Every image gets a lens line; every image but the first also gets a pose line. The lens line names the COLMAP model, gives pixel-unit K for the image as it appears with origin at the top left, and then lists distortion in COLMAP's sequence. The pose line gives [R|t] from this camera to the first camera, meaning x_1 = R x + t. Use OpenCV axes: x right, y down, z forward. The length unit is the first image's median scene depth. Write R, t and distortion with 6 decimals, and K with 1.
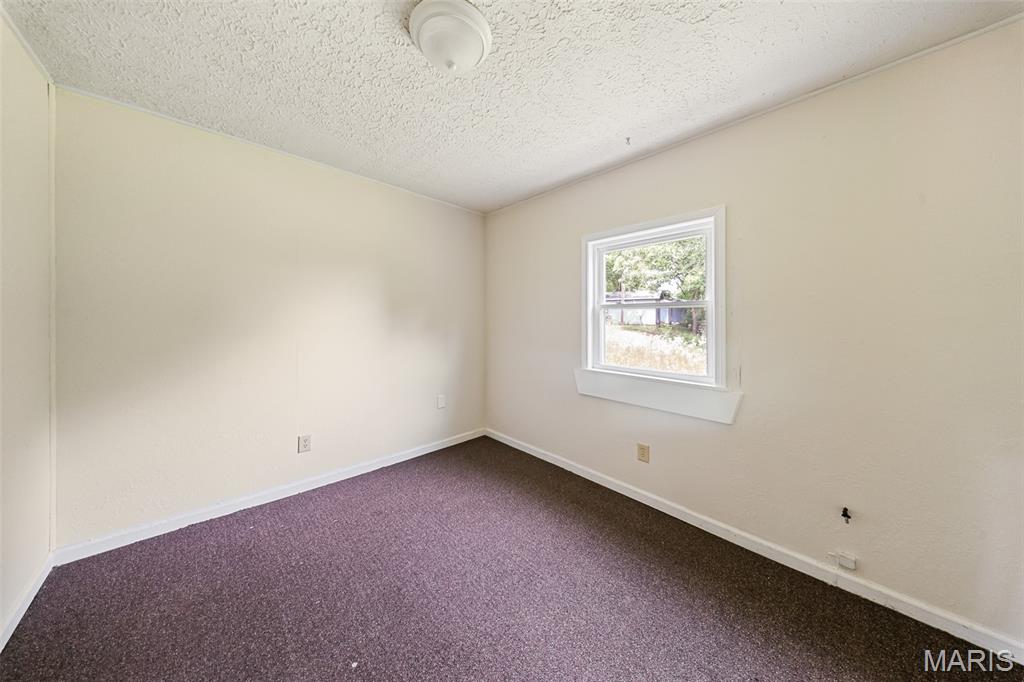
lens RADIAL K [[302.5, 0, 514.1], [0, 302.5, 321.5], [0, 0, 1]] dist [0.000599, 0.000020]
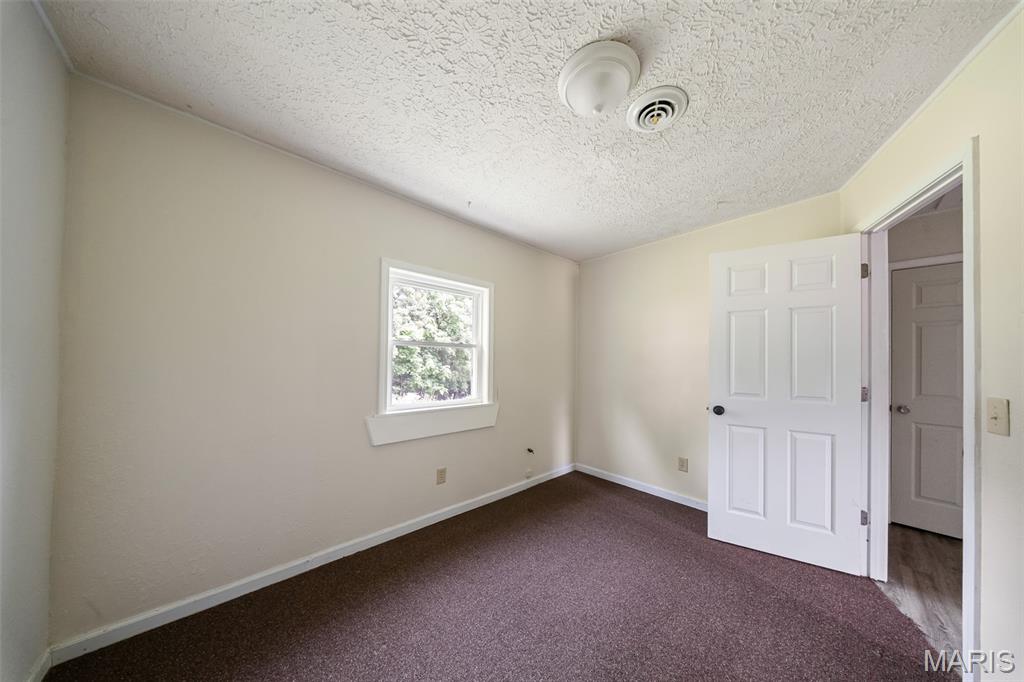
lens RADIAL K [[307.8, 0, 507.5], [0, 307.8, 356.9], [0, 0, 1]] dist [-0.002845, -0.000102]
pose [[0.047307, 0.006875, 0.998857, -0.699512], [-0.015380, 0.999863, -0.006153, -0.004913], [-0.998762, -0.015071, 0.047407, 0.698872]]
